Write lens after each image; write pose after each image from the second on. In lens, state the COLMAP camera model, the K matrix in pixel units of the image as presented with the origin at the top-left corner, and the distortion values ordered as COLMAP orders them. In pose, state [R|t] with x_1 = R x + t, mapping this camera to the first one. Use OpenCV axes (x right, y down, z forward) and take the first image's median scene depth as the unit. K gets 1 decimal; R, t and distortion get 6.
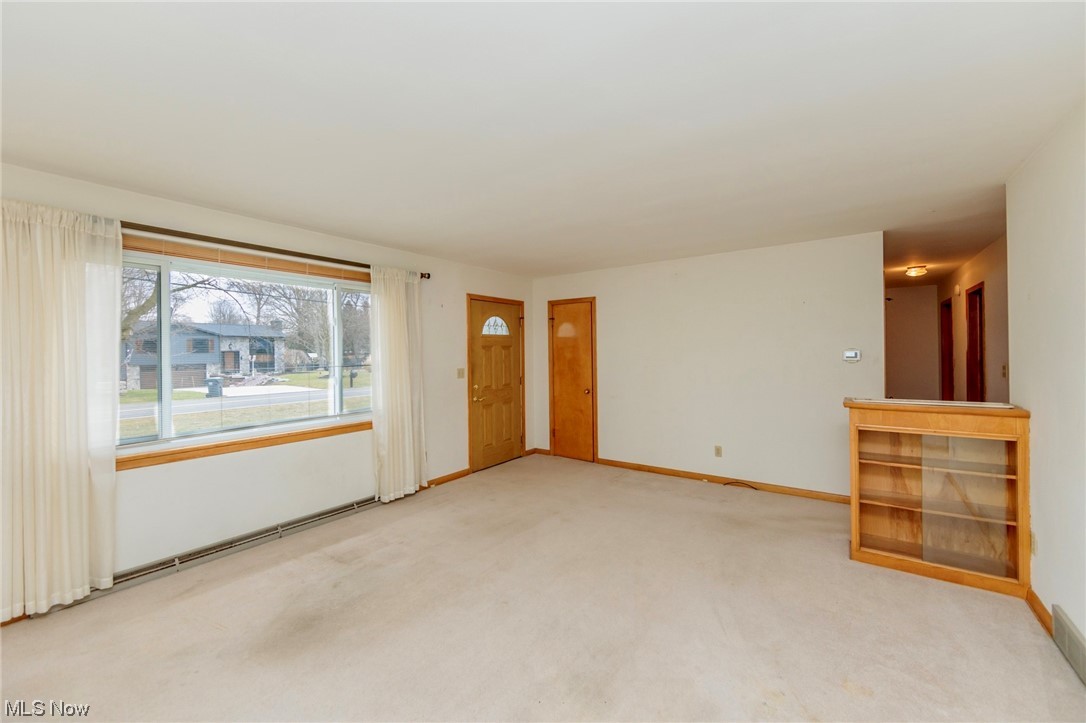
lens RADIAL K [[428.8, 0, 546.8], [0, 428.8, 352.7], [0, 0, 1]] dist [-0.002870, -0.000394]
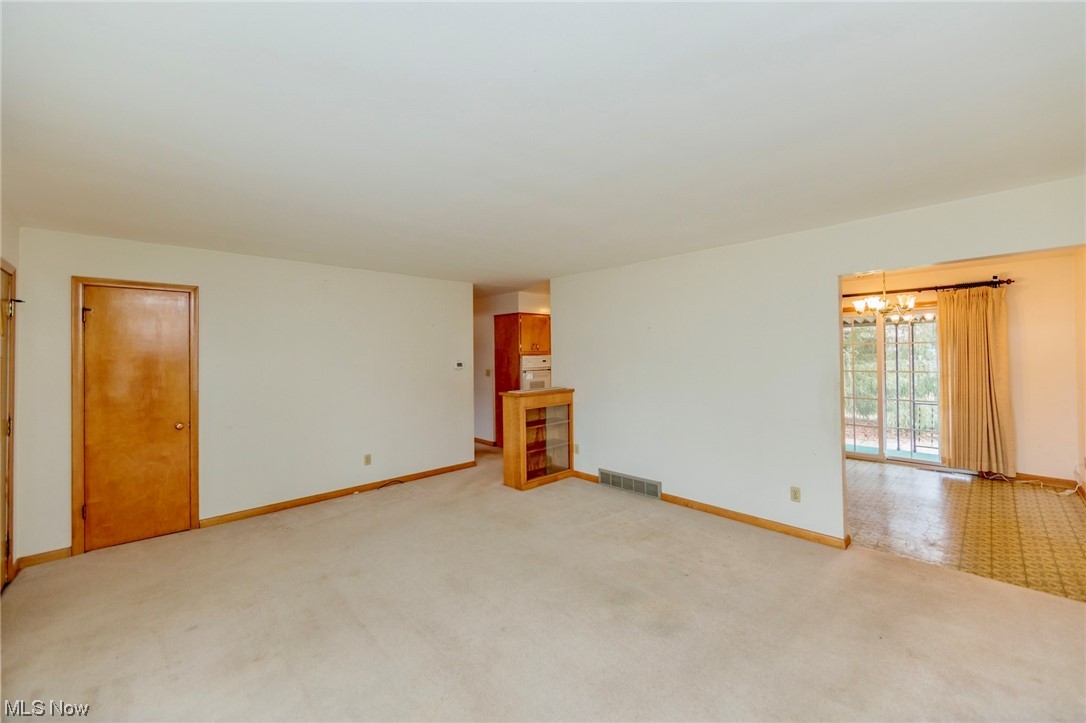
lens RADIAL K [[428.8, 0, 546.8], [0, 428.8, 352.7], [0, 0, 1]] dist [-0.002870, -0.000394]
pose [[0.174240, 0.012476, 0.984624, -0.462618], [0.009644, 0.999850, -0.014376, -0.008580], [-0.984656, 0.012000, 0.174094, 0.325962]]
